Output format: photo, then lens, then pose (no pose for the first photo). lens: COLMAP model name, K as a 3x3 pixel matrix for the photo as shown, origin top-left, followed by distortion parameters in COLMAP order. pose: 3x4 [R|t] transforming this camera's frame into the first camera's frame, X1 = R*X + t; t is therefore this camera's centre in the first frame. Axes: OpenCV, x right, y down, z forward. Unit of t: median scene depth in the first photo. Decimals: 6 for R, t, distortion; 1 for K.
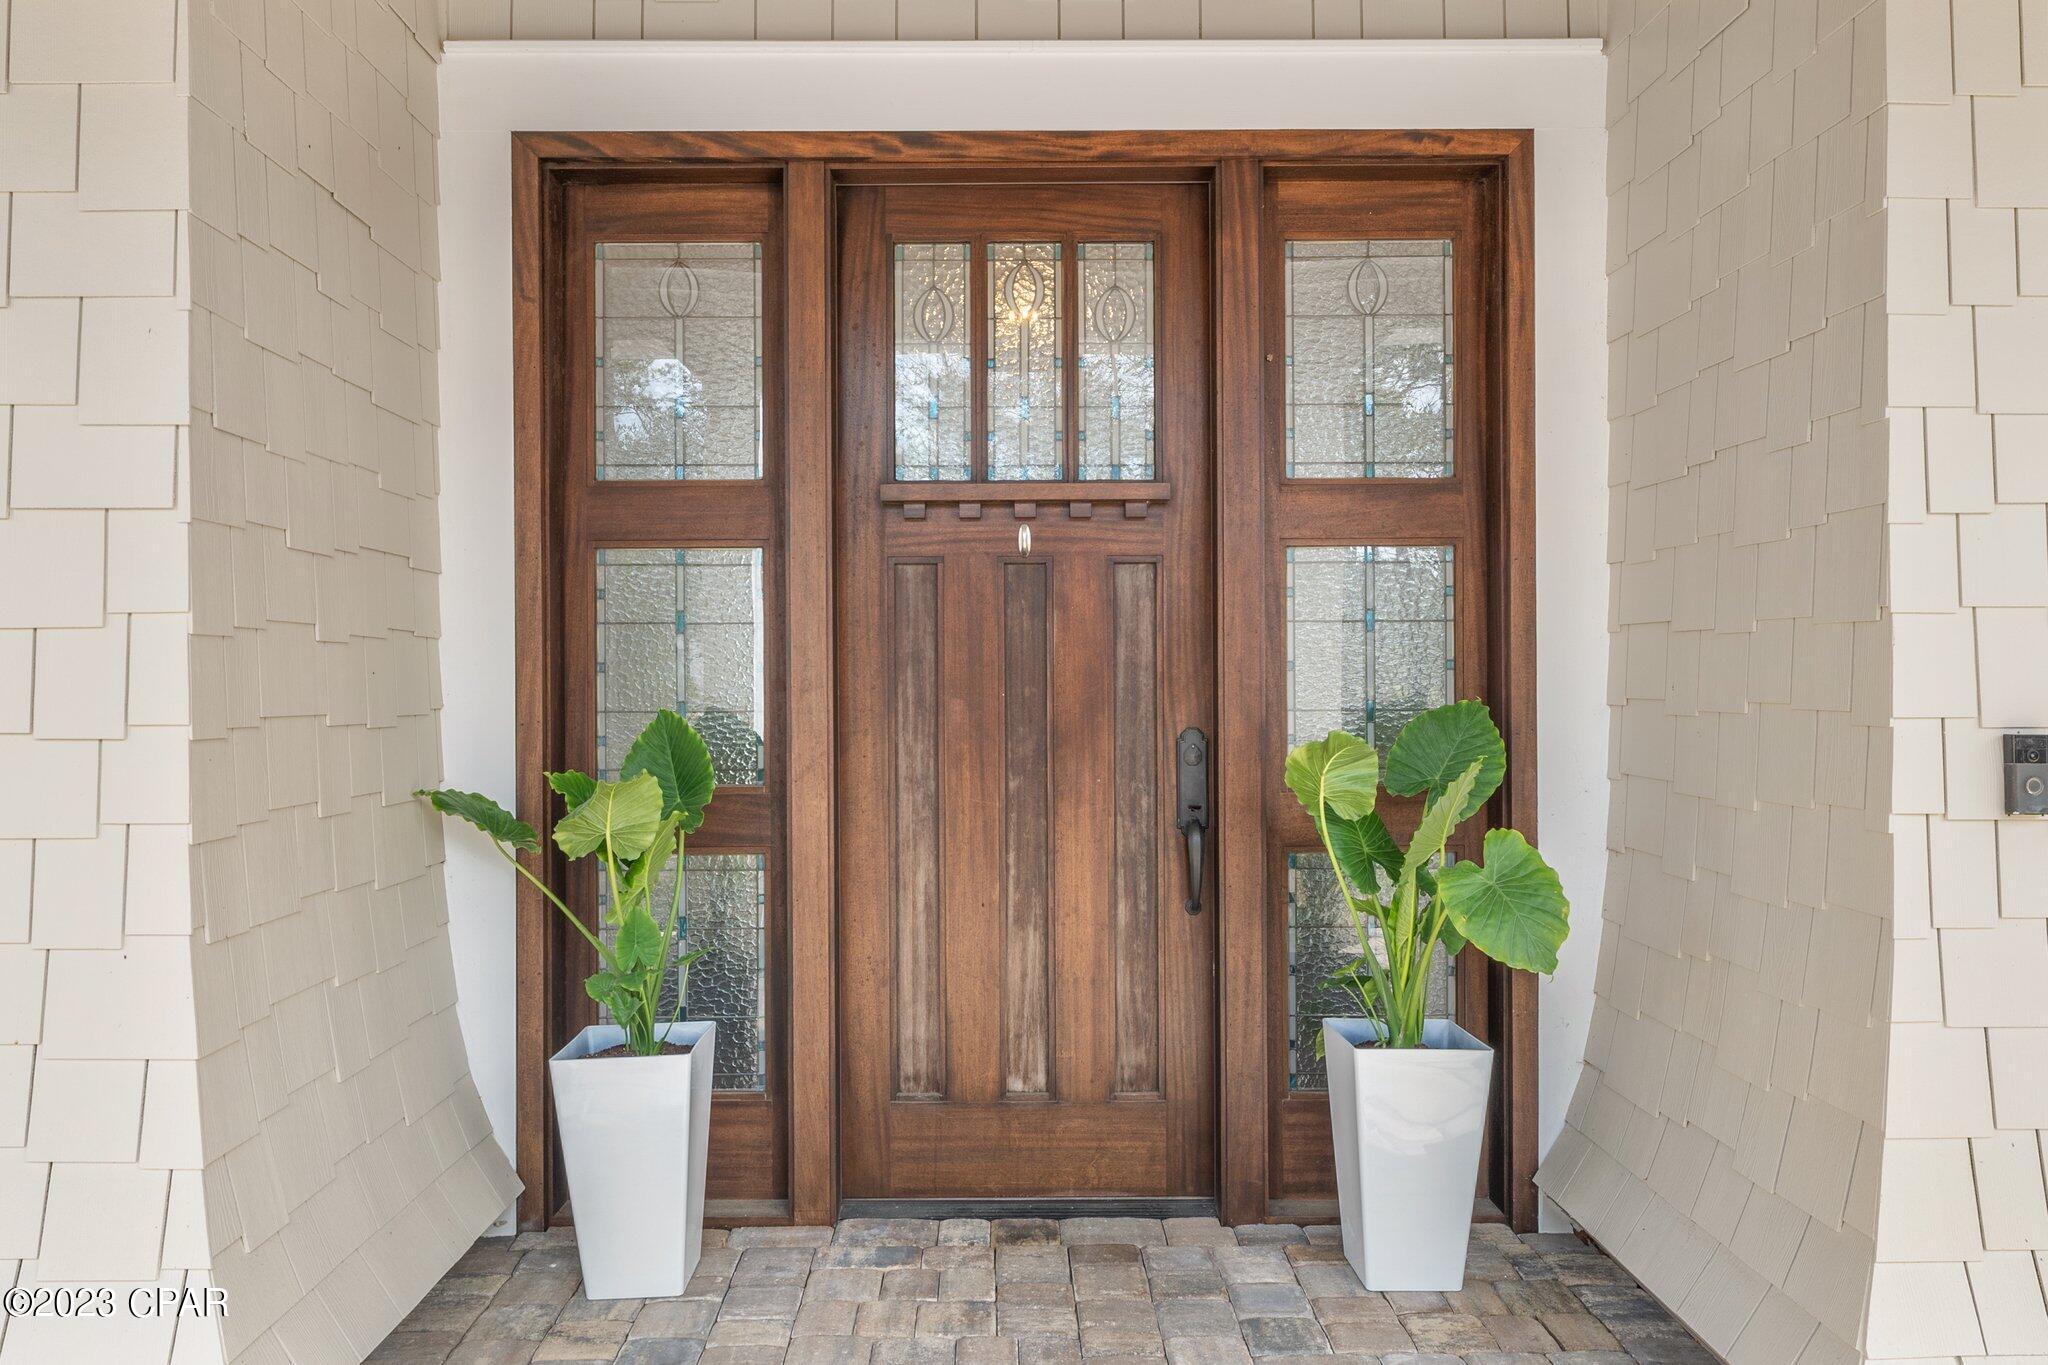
lens RADIAL K [[2971.7, 0, 1024.9], [0, 2971.7, 681.7], [0, 0, 1]] dist [-0.015467, 0.000000]
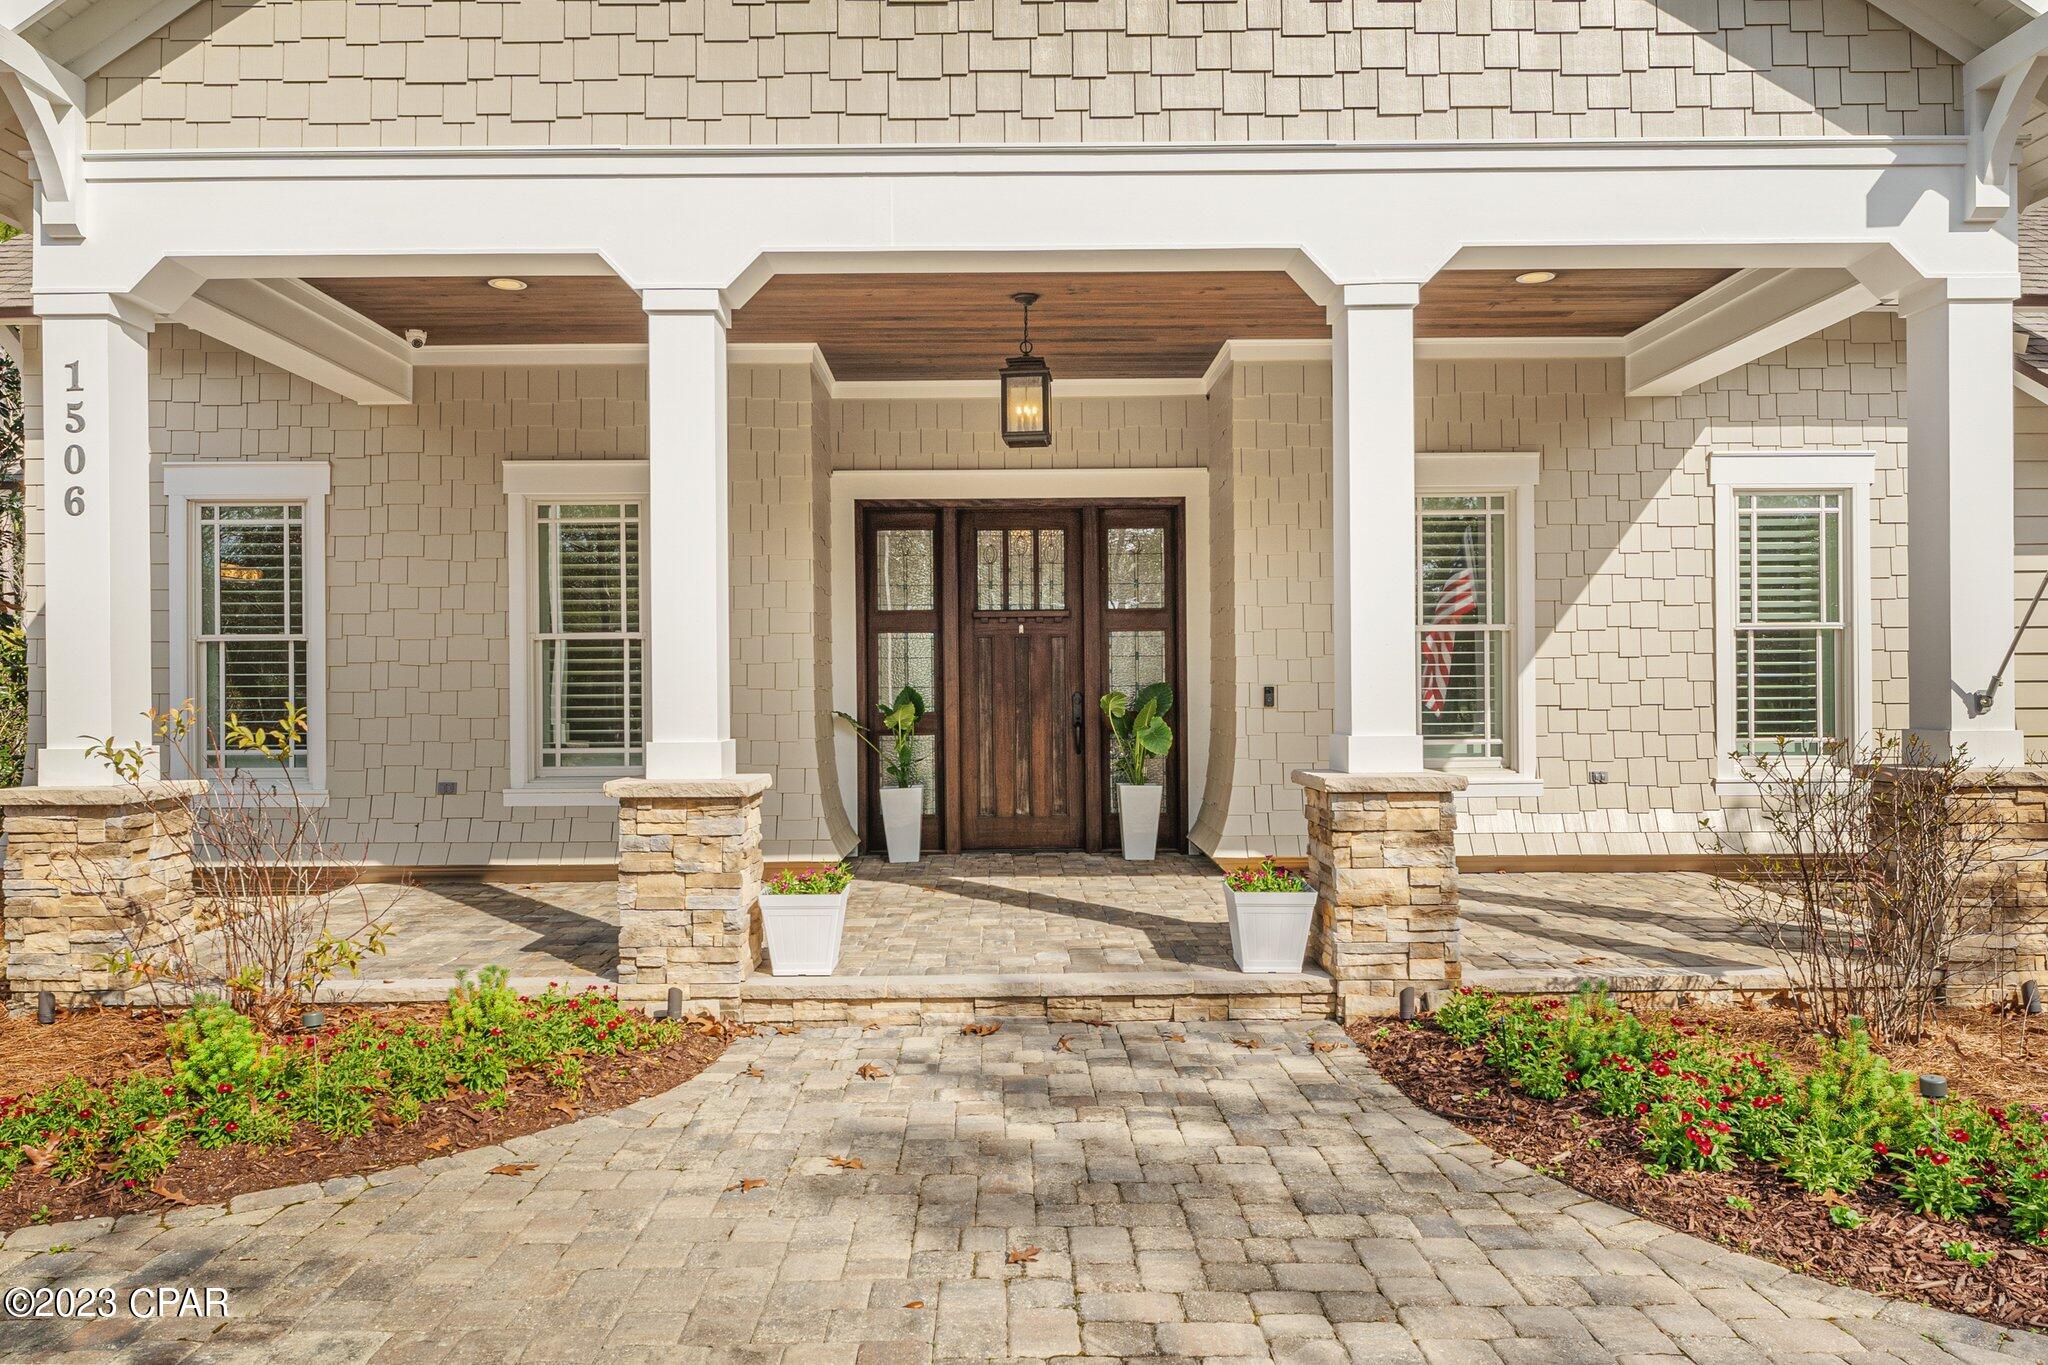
lens RADIAL K [[1361.1, 0, 1032.8], [0, 1361.1, 693.8], [0, 0, 1]] dist [0.002515, -0.002988]
pose [[0.999949, -0.005154, 0.008711, -0.000551], [0.005070, 0.999940, 0.009672, 0.003669], [-0.008761, -0.009627, 0.999915, -0.372815]]
